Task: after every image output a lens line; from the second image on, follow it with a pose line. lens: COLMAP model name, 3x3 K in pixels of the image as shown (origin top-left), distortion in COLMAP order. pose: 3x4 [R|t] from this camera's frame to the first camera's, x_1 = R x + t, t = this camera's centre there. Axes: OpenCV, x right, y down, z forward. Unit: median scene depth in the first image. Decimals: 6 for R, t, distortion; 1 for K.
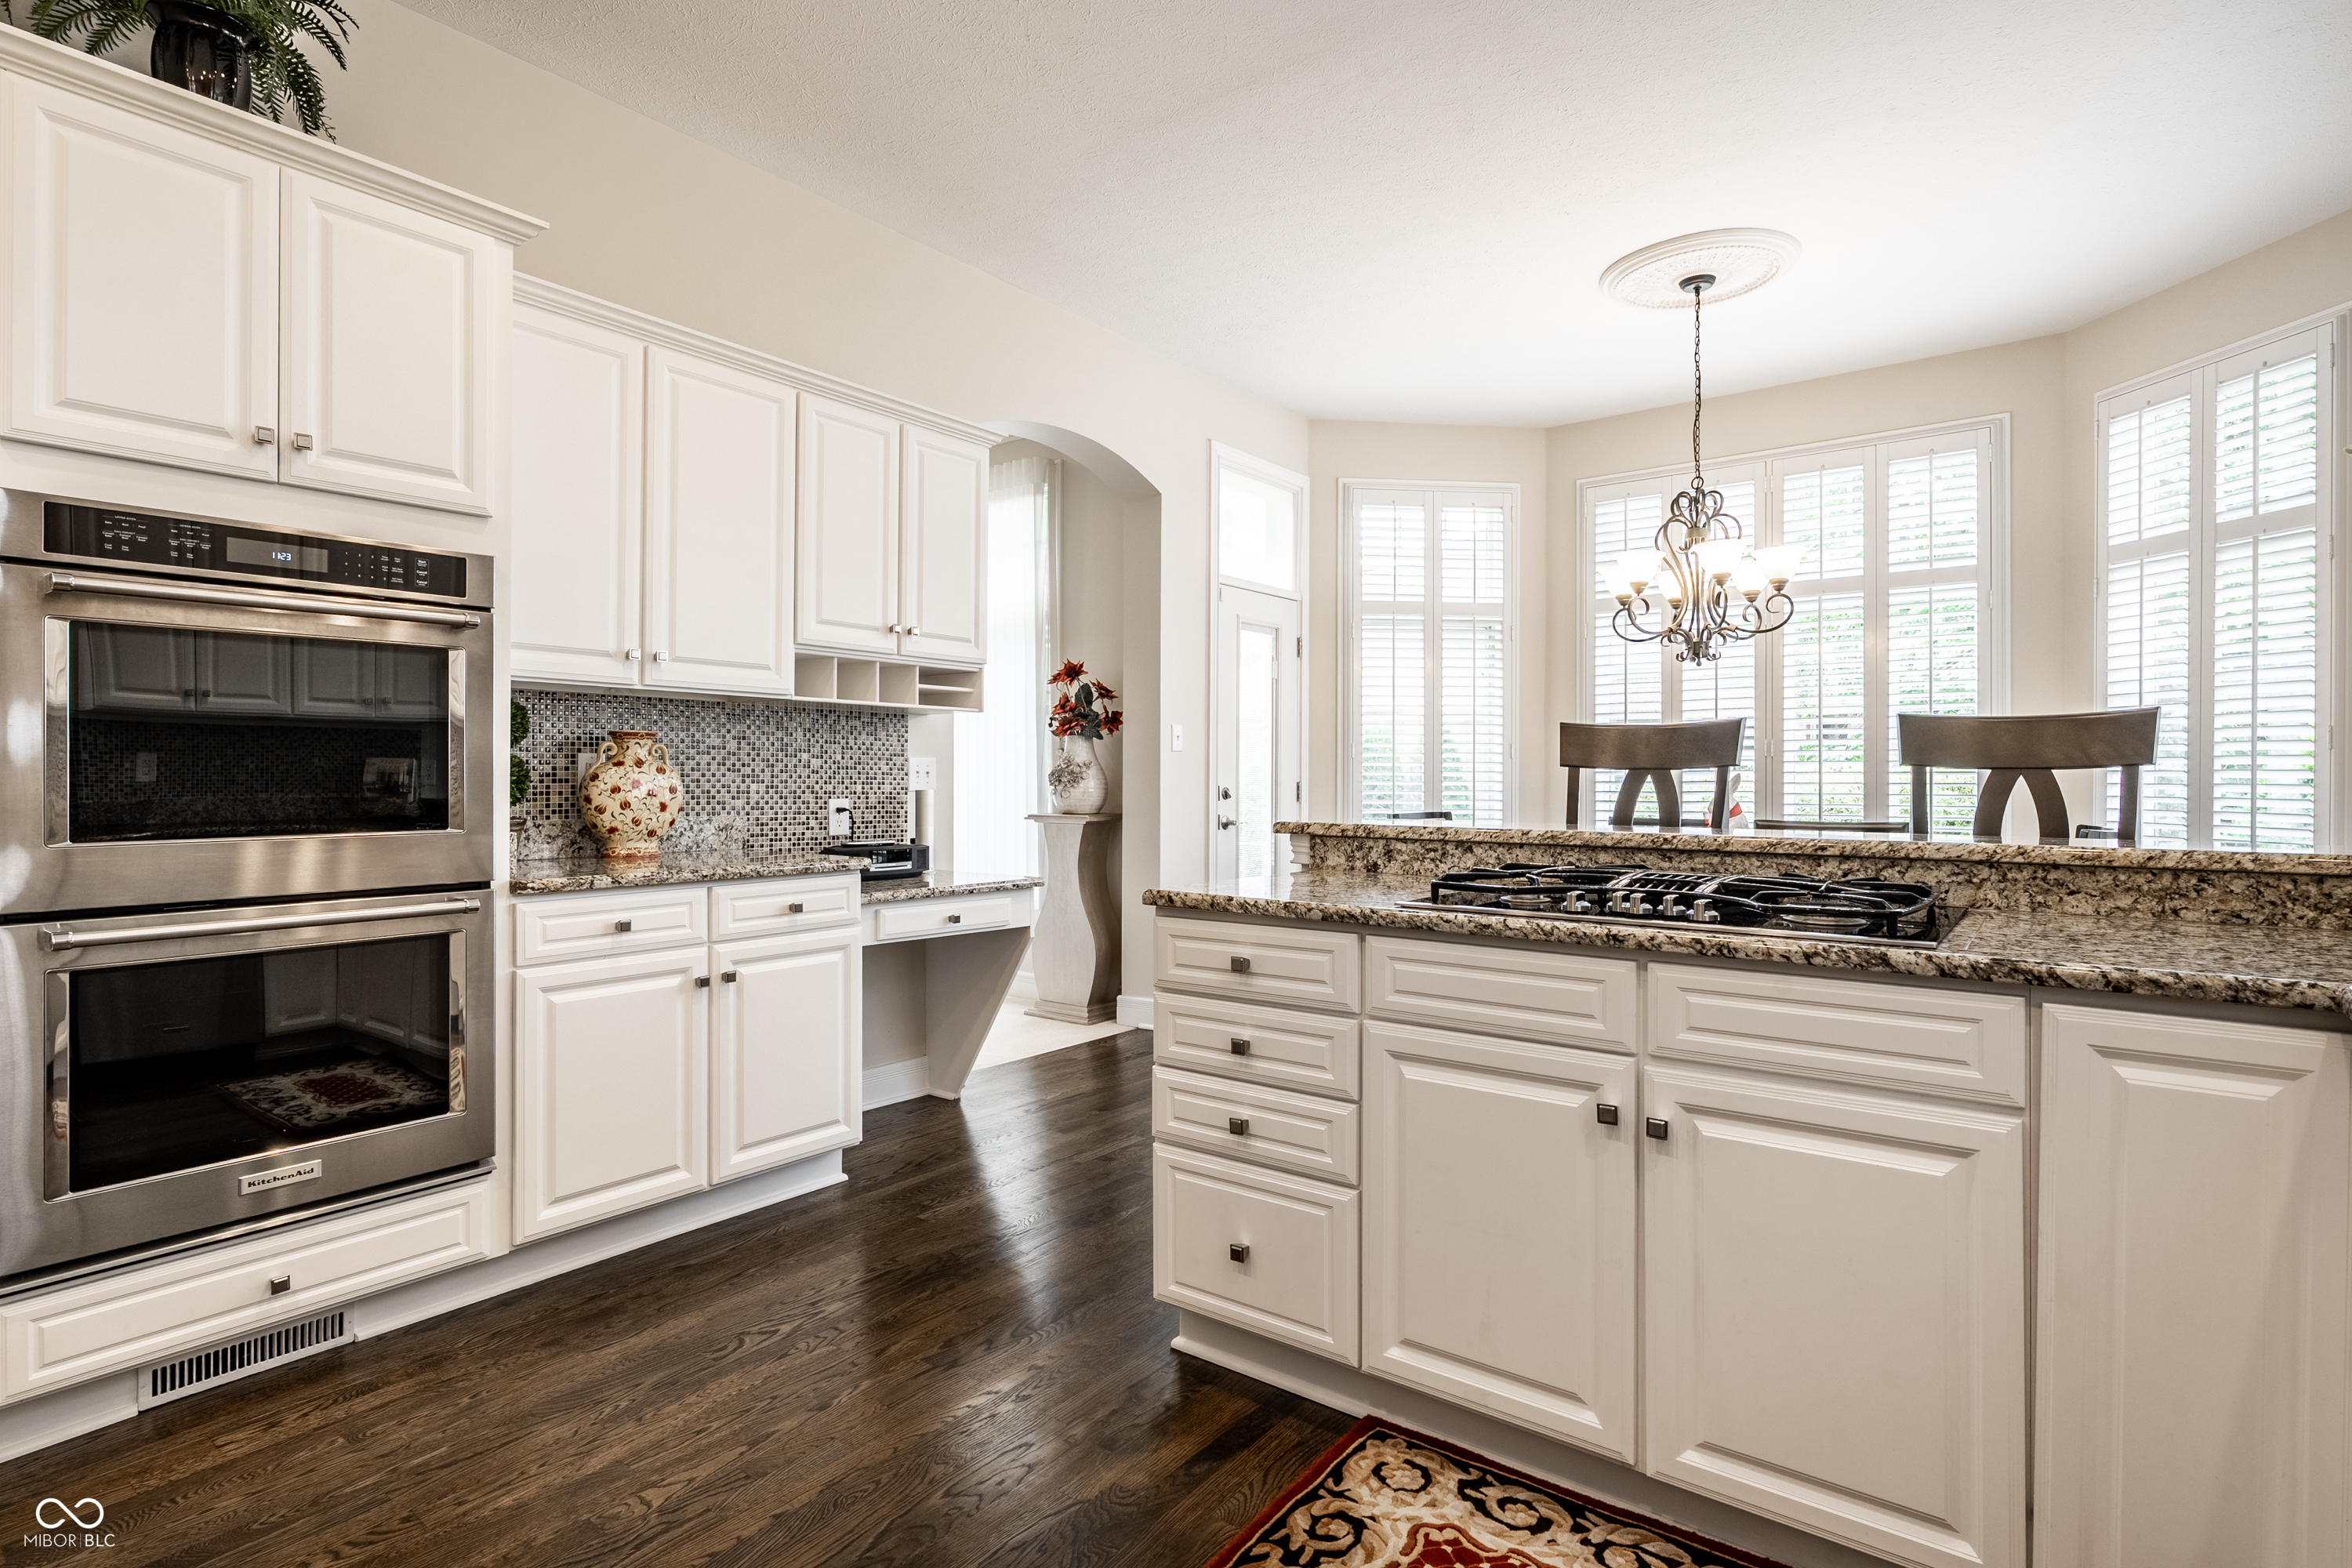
lens RADIAL K [[1180.0, 0, 1194.8], [0, 1180.0, 774.8], [0, 0, 1]] dist [-0.002063, -0.001962]
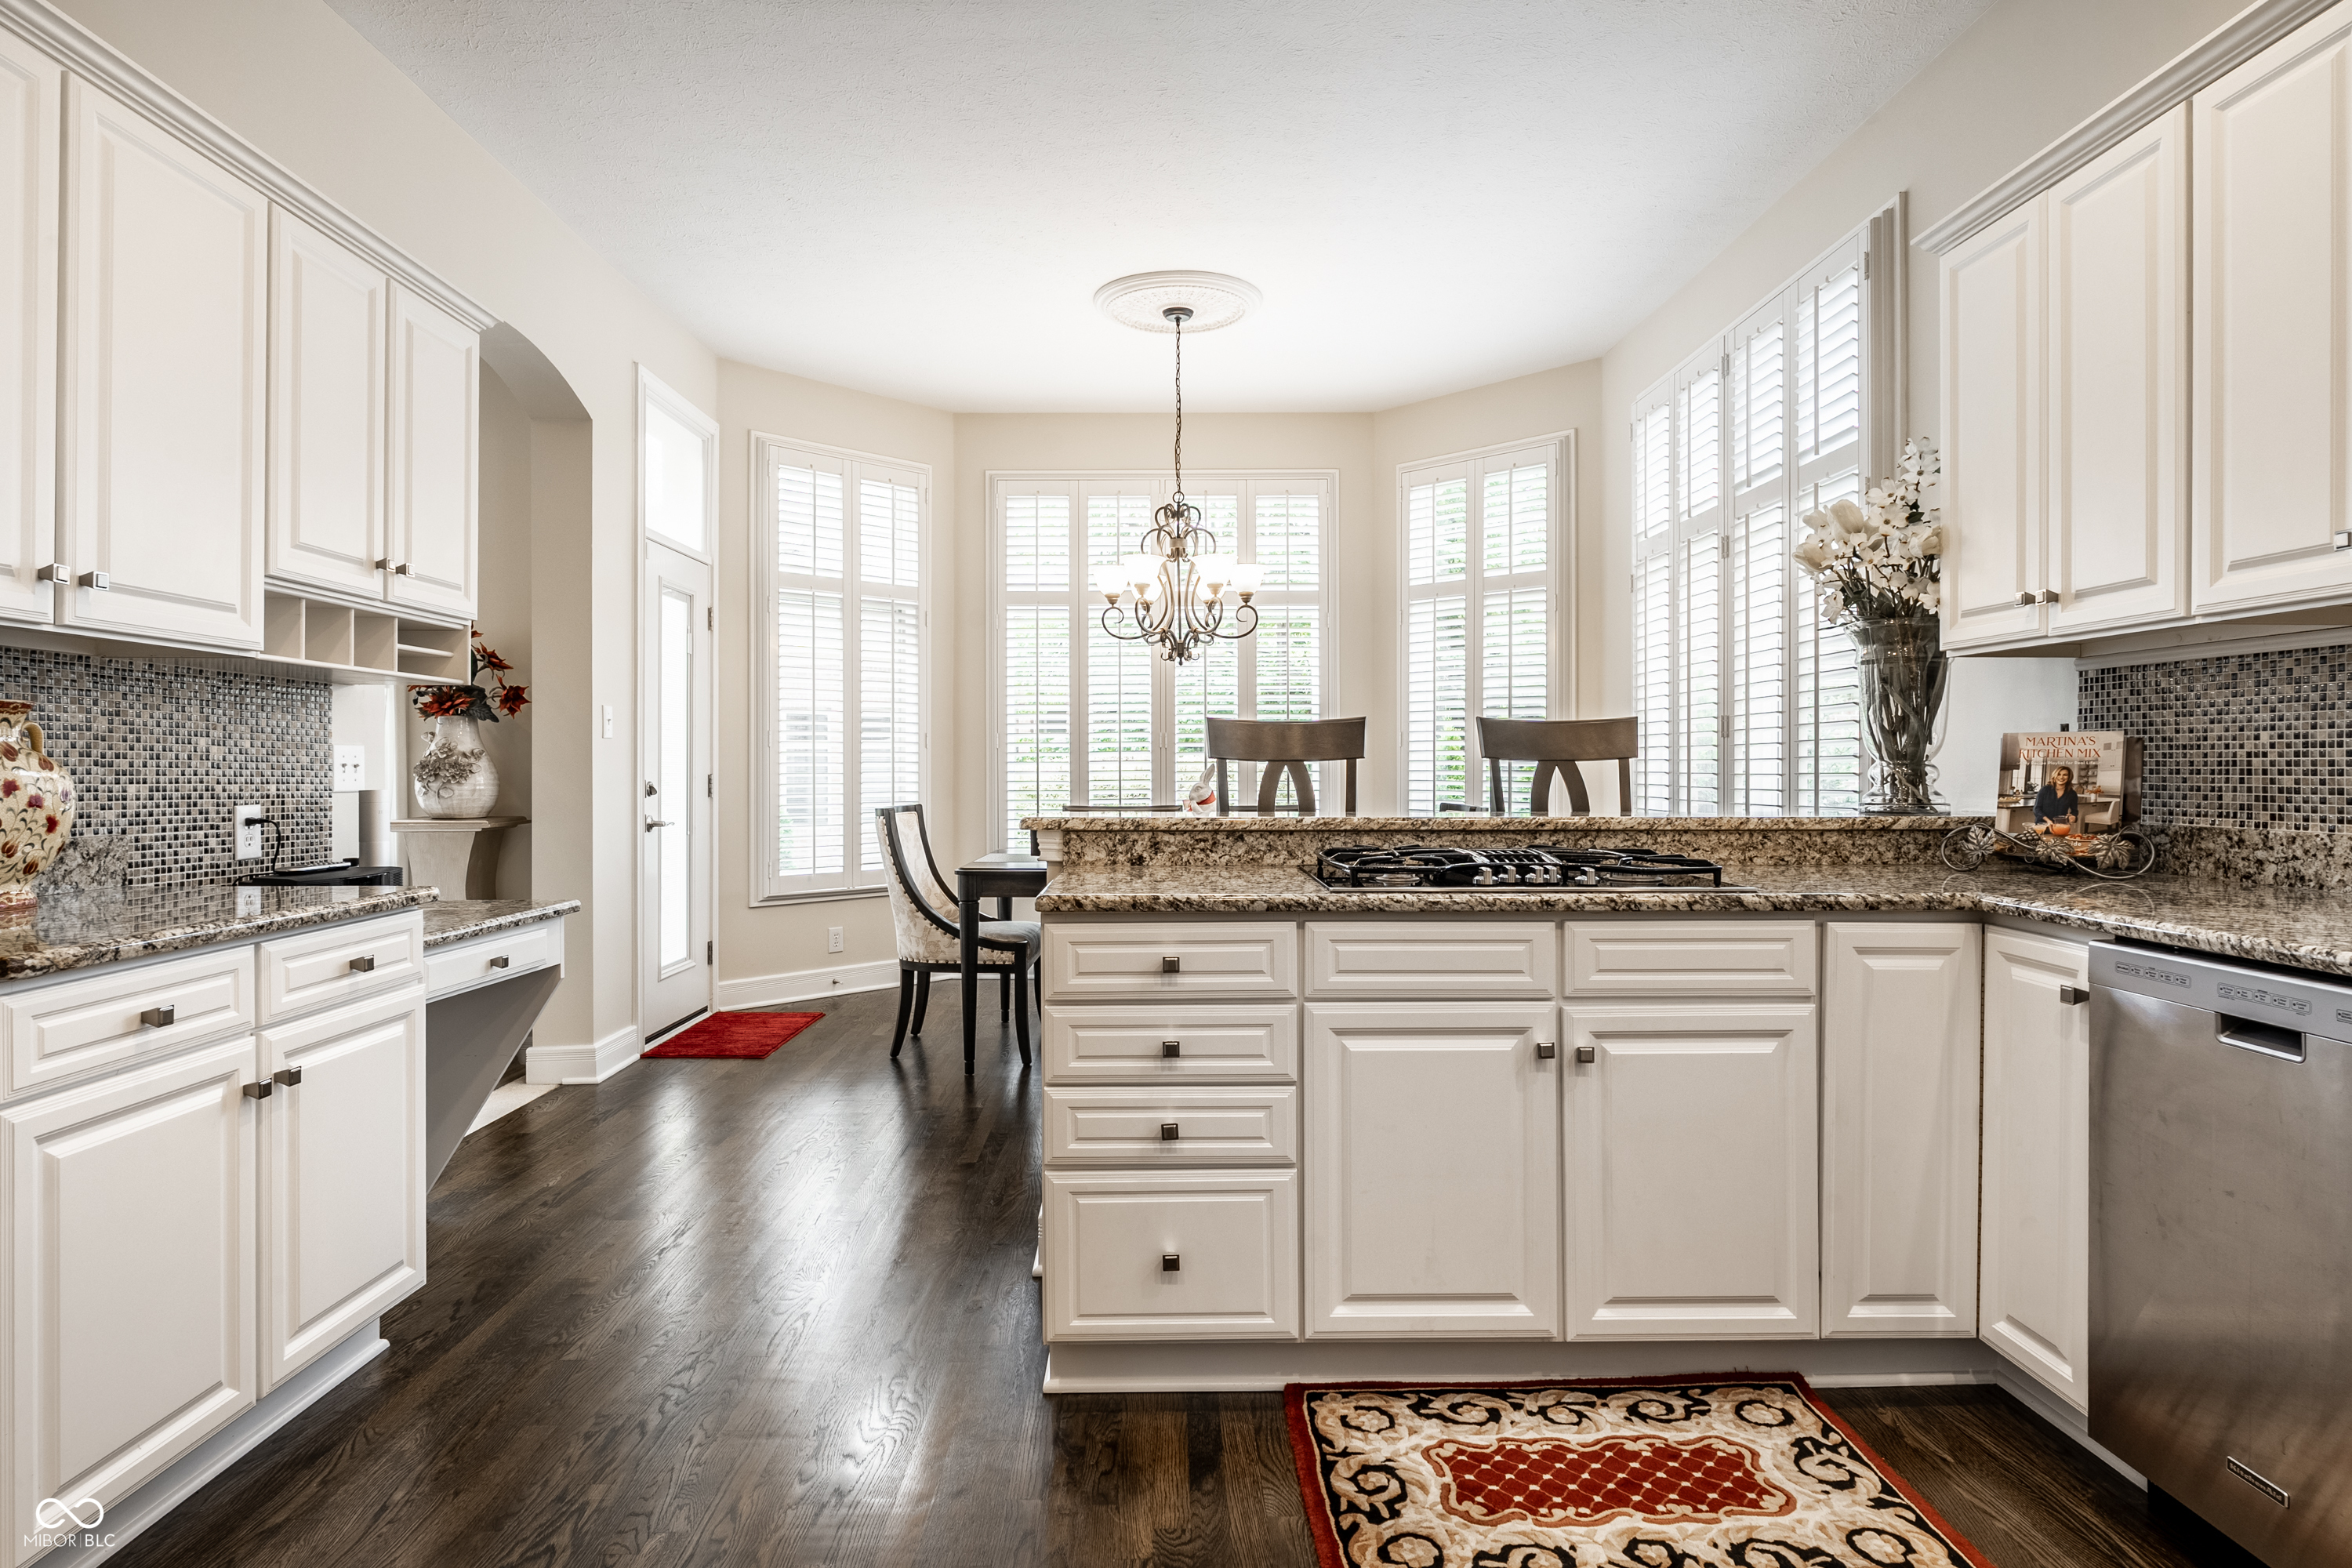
lens RADIAL K [[1249.6, 0, 1187.3], [0, 1249.6, 761.8], [0, 0, 1]] dist [-0.004572, 0.001914]
pose [[0.783219, -0.001861, 0.621743, -0.453476], [0.002597, 0.999997, -0.000278, -0.004218], [-0.621741, 0.001833, 0.783221, 0.143751]]
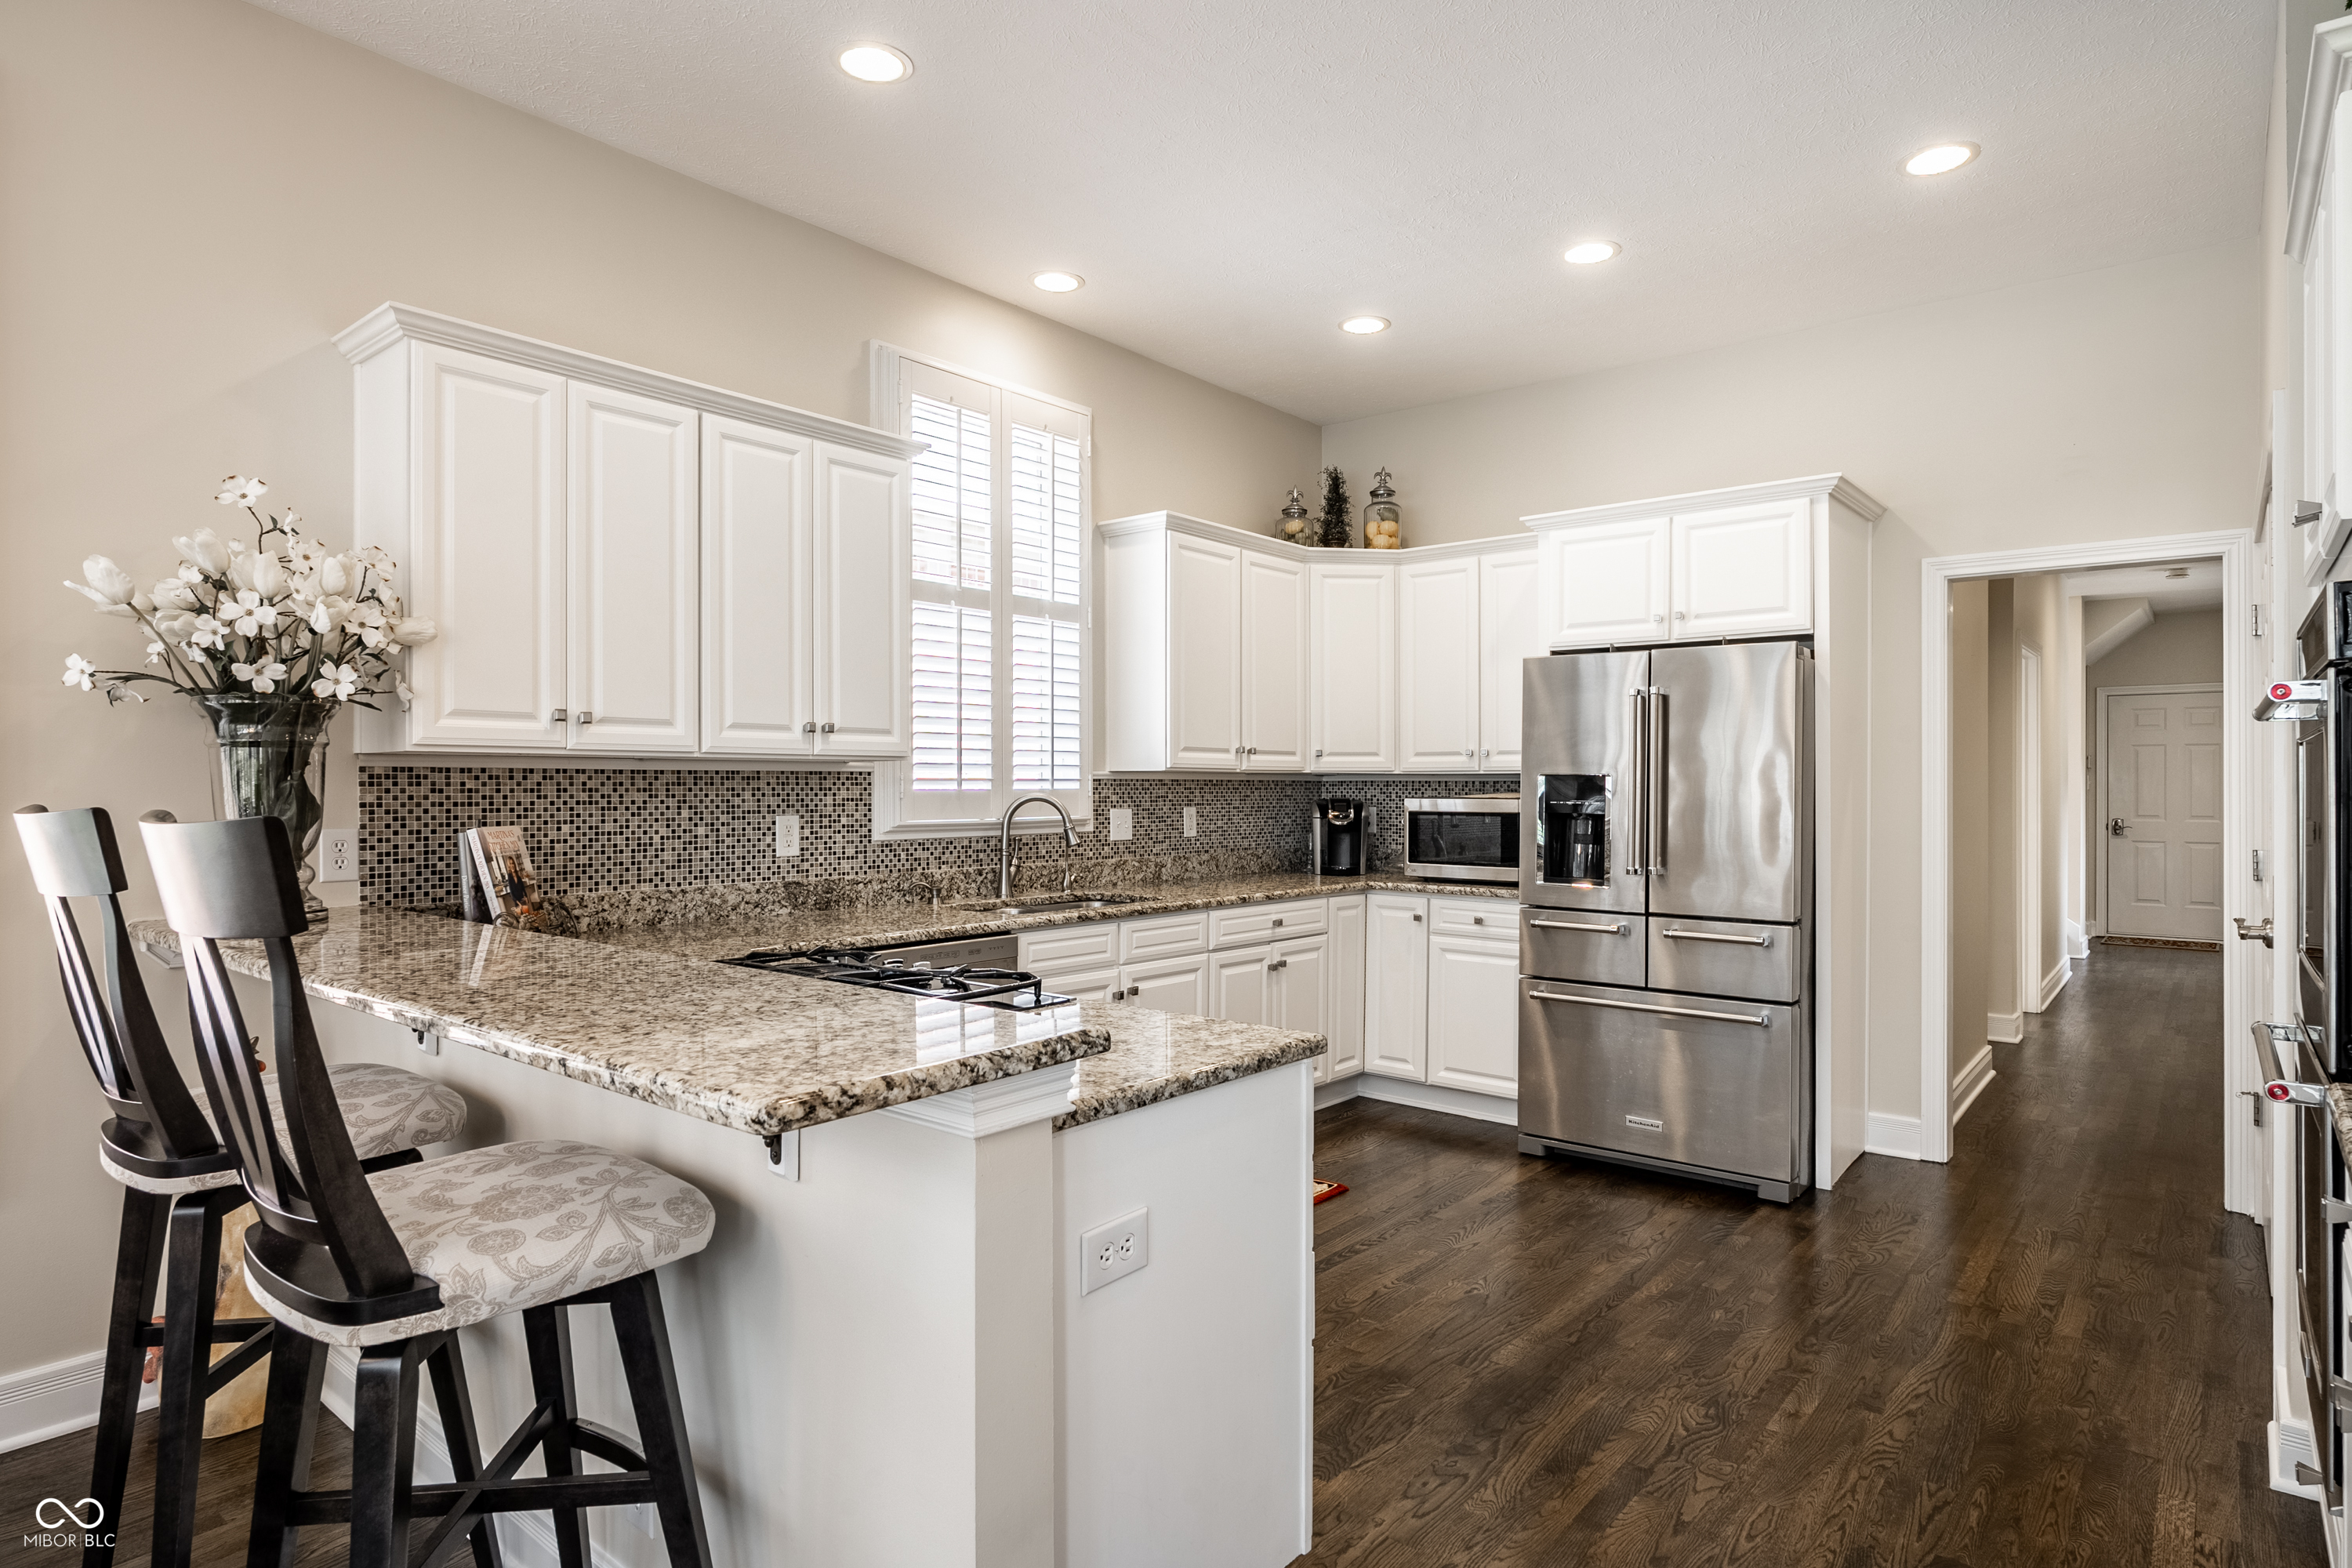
lens RADIAL K [[1249.6, 0, 1183.2], [0, 1249.6, 783.2], [0, 0, 1]] dist [-0.004572, 0.001914]
pose [[-0.998972, -0.003863, 0.045170, 0.015706], [-0.003996, 0.999988, -0.002861, -0.063290], [-0.045158, -0.003038, -0.998975, 1.550806]]
